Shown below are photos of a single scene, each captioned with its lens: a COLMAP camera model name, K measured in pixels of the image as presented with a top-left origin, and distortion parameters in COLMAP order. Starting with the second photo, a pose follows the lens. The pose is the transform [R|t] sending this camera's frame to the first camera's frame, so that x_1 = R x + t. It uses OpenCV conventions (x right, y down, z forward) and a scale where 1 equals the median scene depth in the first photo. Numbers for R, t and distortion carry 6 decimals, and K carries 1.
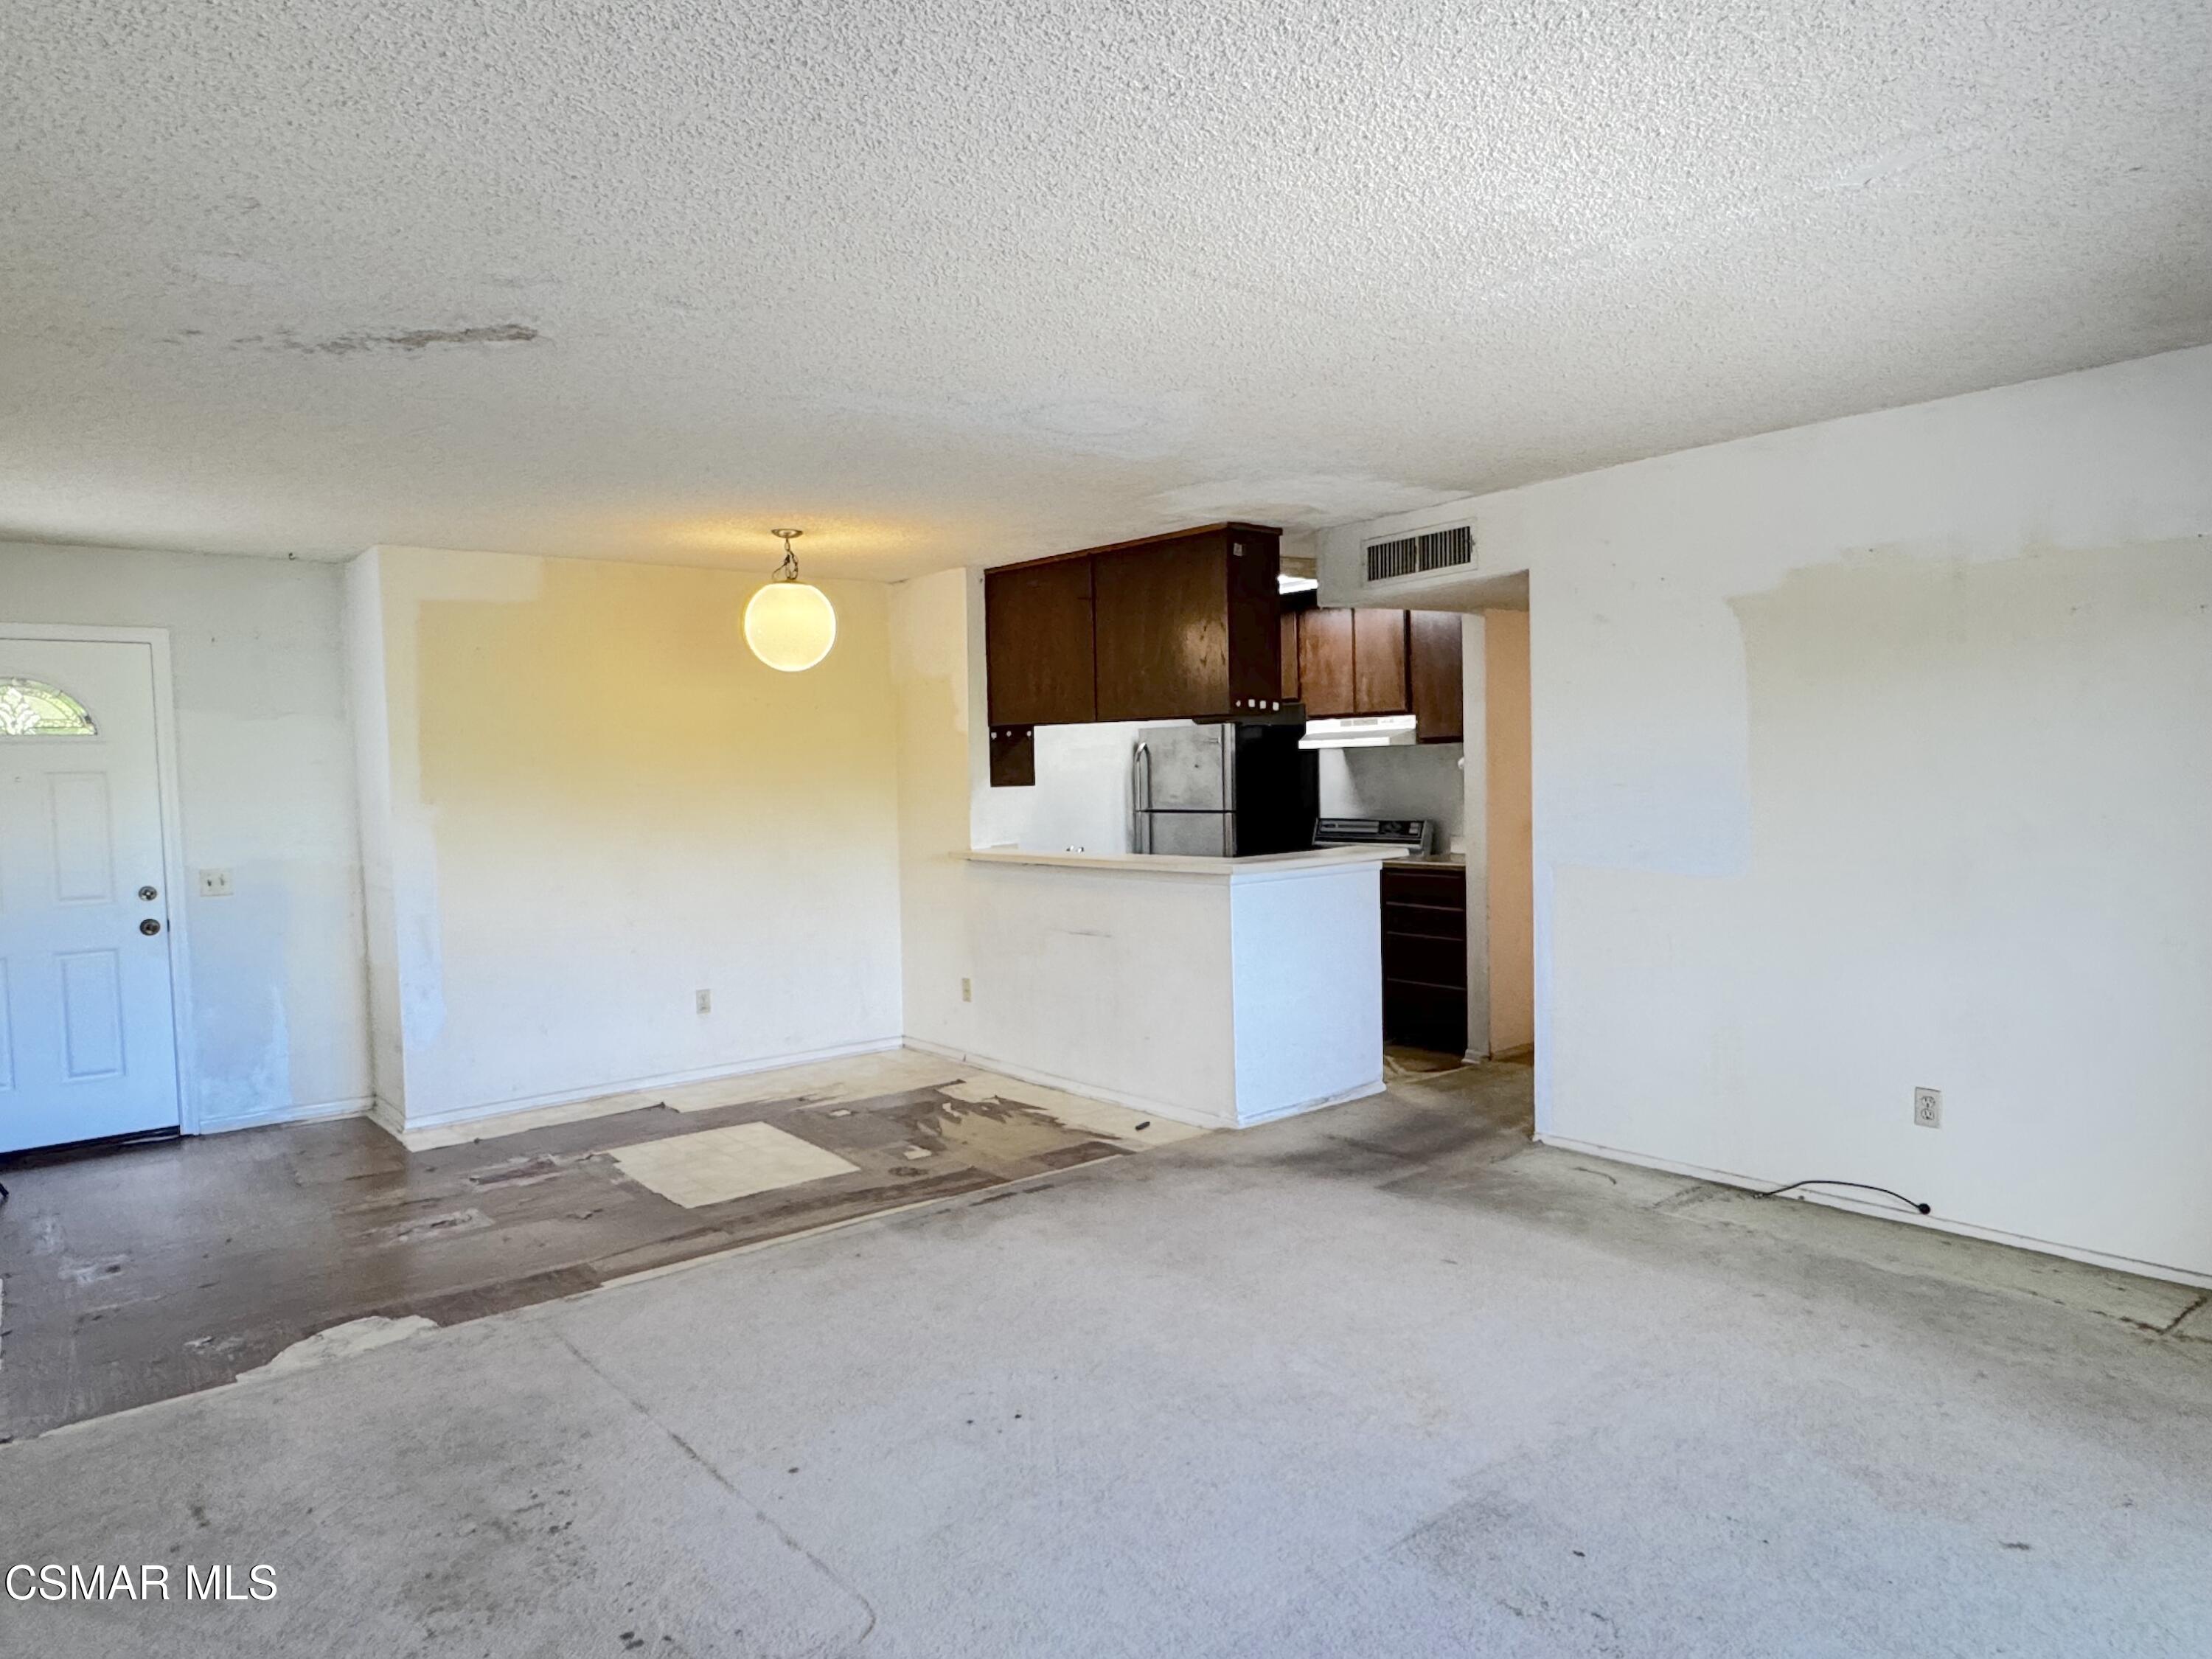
lens RADIAL K [[1341.3, 0, 1089.6], [0, 1341.3, 832.2], [0, 0, 1]] dist [-0.010138, 0.001934]
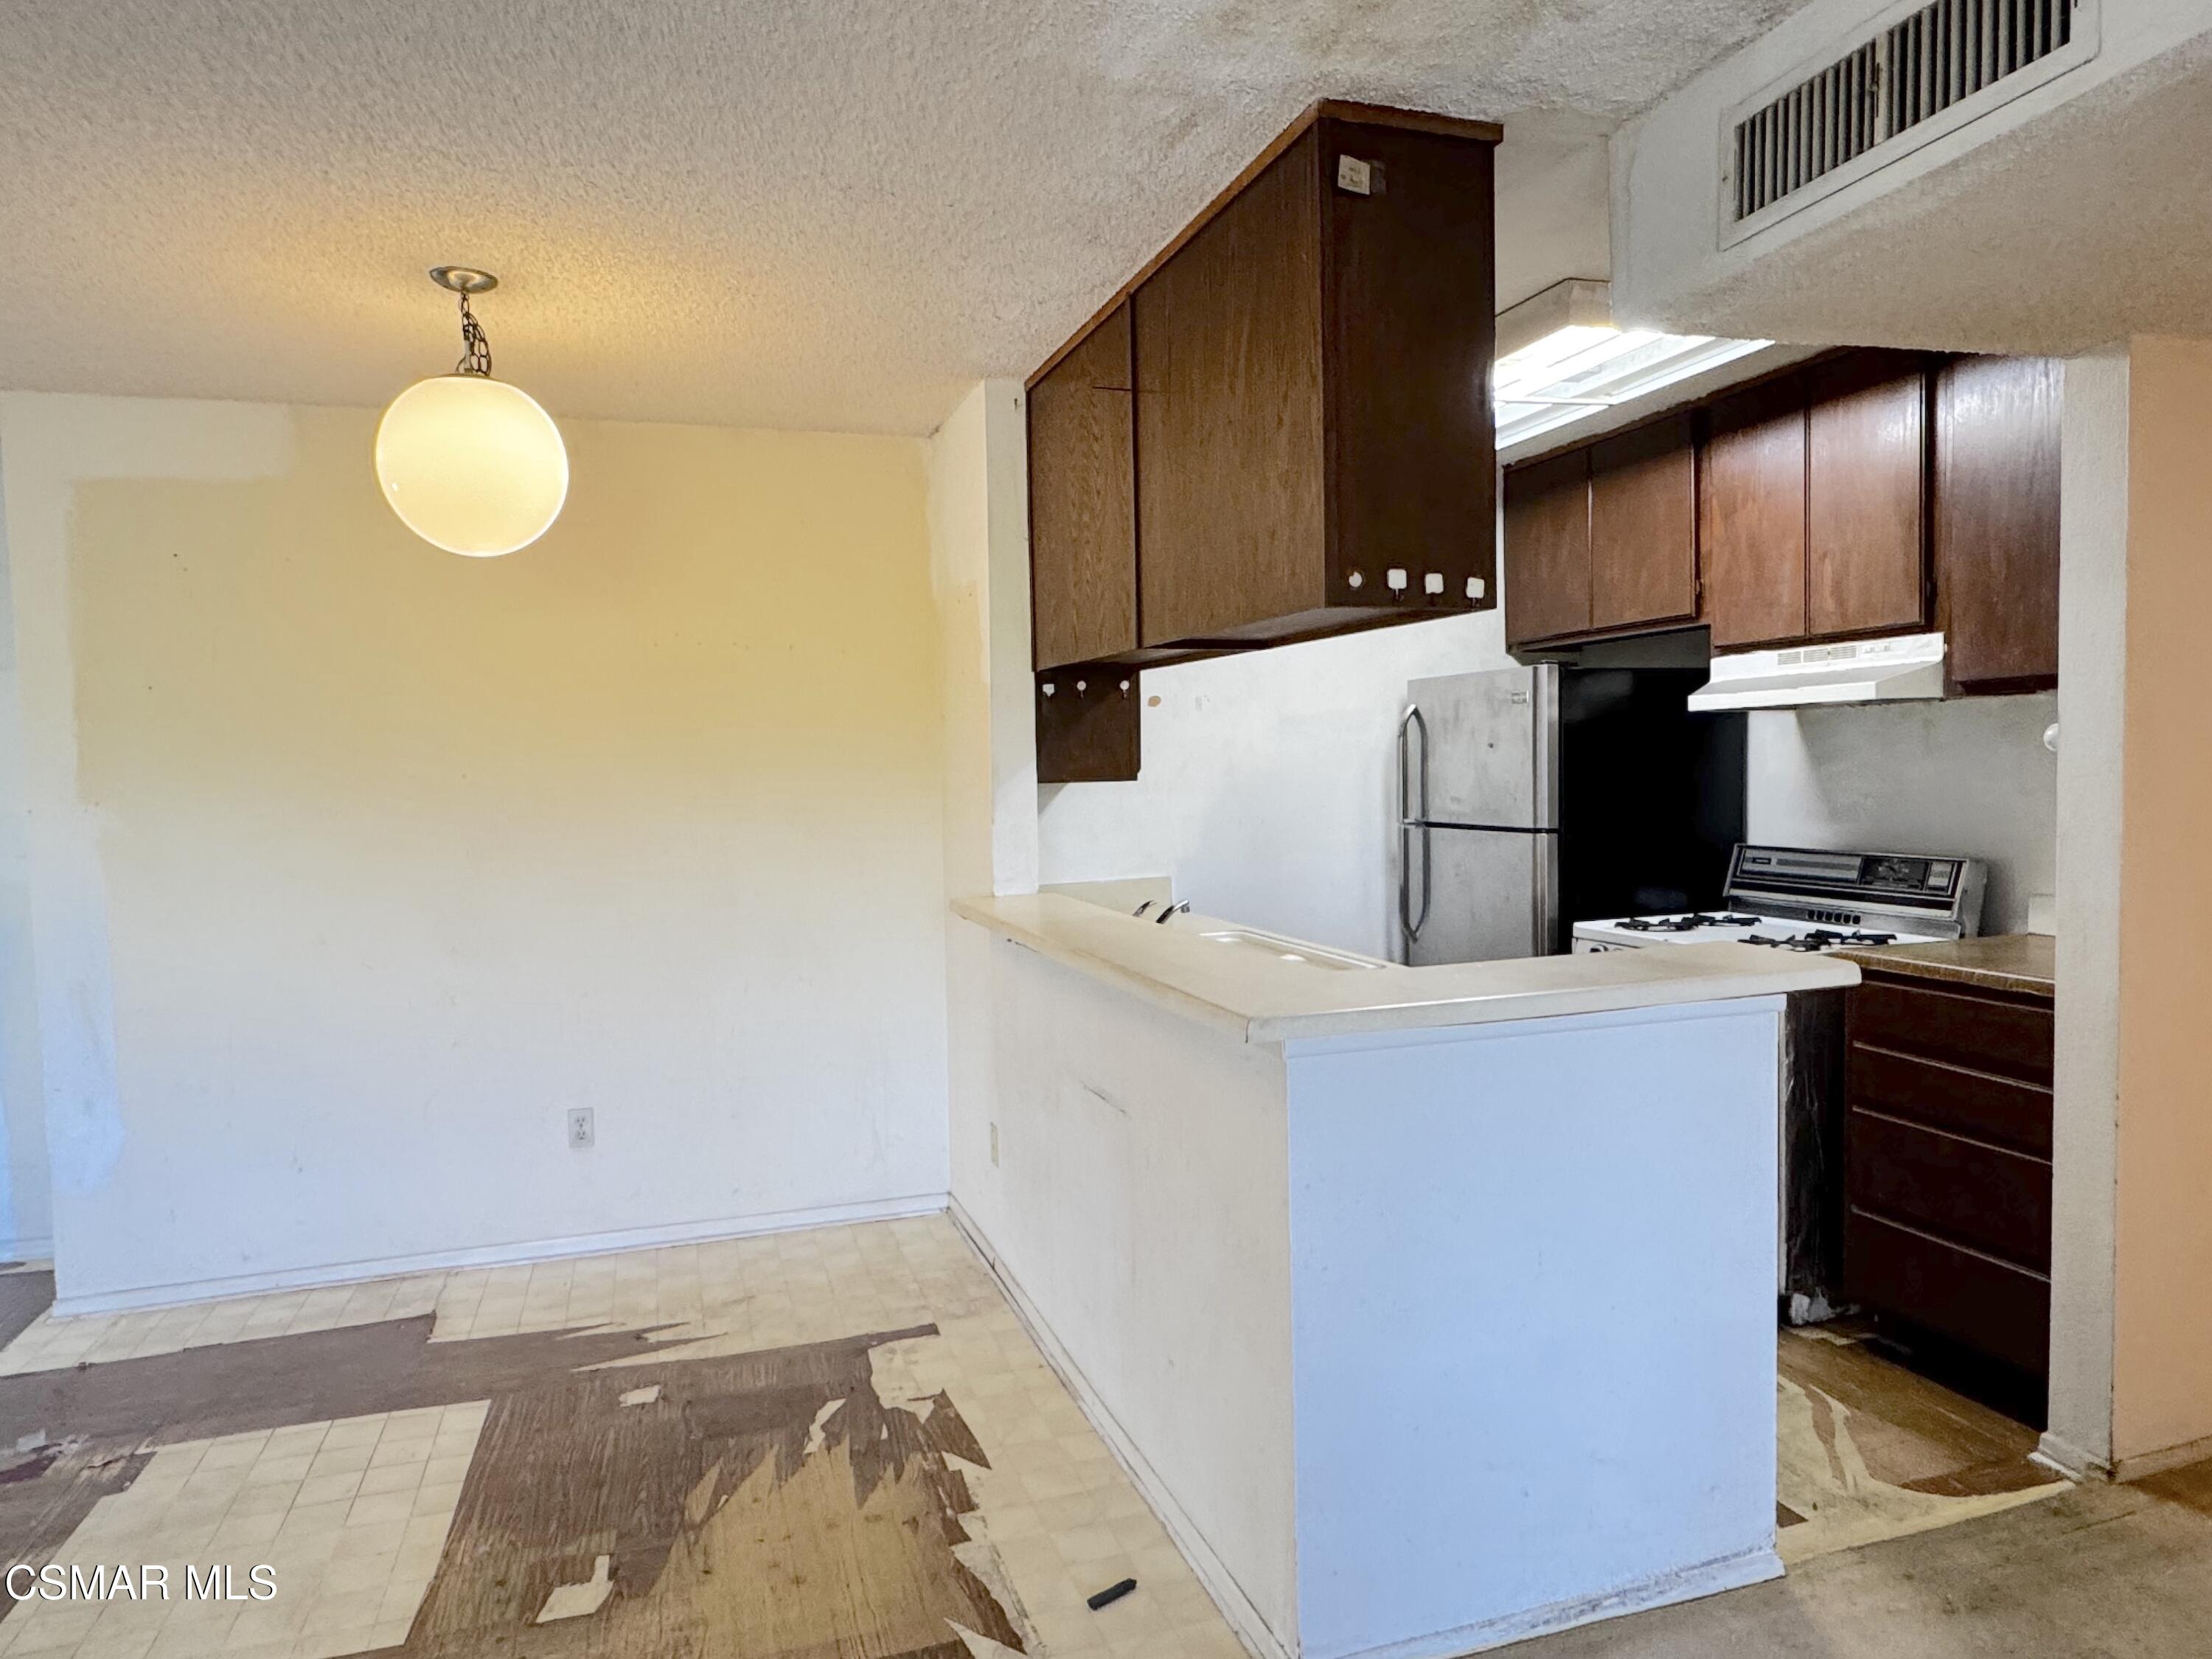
lens RADIAL K [[1341.3, 0, 1102.9], [0, 1341.3, 837.3], [0, 0, 1]] dist [-0.010138, 0.001934]
pose [[0.932628, 0.022698, -0.360124, 0.144897], [-0.016872, 0.999671, 0.019314, -0.021770], [0.360443, -0.011937, 0.932705, 0.481039]]
